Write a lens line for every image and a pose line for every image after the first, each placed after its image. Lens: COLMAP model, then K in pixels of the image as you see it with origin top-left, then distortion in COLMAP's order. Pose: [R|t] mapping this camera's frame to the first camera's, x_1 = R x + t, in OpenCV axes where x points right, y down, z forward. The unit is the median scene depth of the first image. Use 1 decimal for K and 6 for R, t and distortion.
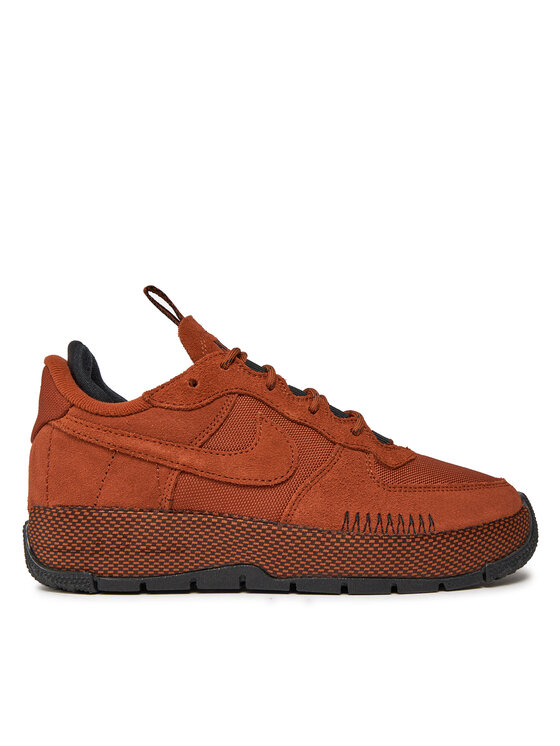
lens RADIAL K [[855.9, 0, 279.9], [0, 855.9, 371.9], [0, 0, 1]] dist [0.020219, 0.000000]
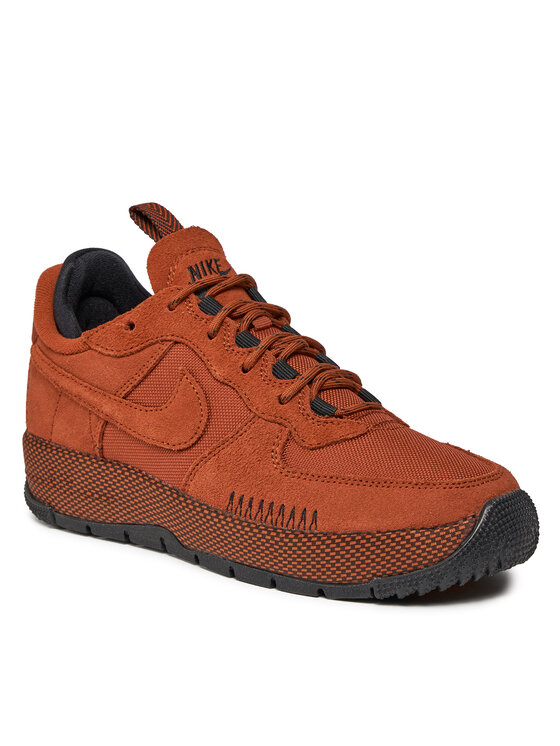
lens RADIAL K [[2190.2, 0, 280.1], [0, 2190.2, 372.9], [0, 0, 1]] dist [0.563512, 0.000000]
pose [[0.724163, 0.138451, -0.675588, 1.651488], [0.048031, 0.967136, 0.249683, -0.530903], [0.687954, -0.213261, 0.693714, -0.541652]]
